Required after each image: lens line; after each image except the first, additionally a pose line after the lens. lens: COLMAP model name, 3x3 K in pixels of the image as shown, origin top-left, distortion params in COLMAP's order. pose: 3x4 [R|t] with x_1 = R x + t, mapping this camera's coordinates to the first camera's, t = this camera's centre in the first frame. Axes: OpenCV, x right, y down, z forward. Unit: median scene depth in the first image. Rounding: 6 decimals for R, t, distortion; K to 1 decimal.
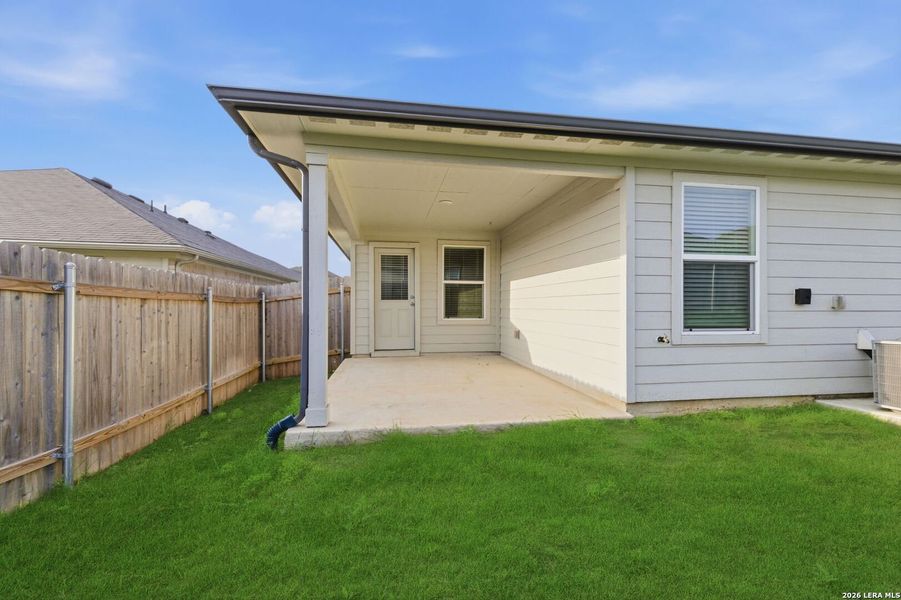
lens RADIAL K [[397.4, 0, 455.8], [0, 397.4, 296.0], [0, 0, 1]] dist [-0.000149, 0.000146]
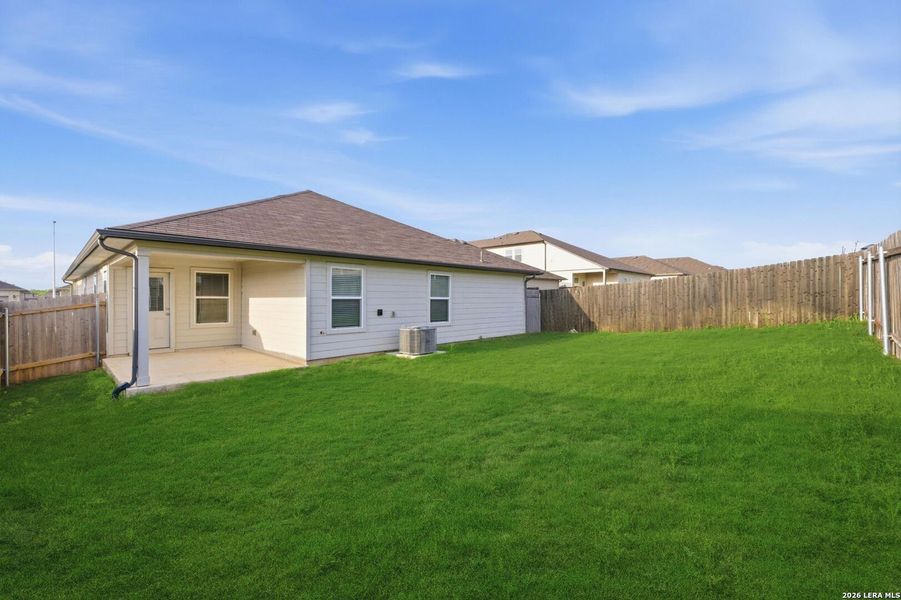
lens RADIAL K [[397.4, 0, 455.8], [0, 397.4, 296.0], [0, 0, 1]] dist [-0.000149, 0.000146]
pose [[0.812598, -0.002567, 0.582818, -0.113836], [-0.011309, 0.999733, 0.020171, -0.088612], [-0.582714, -0.022982, 0.812352, -0.741233]]
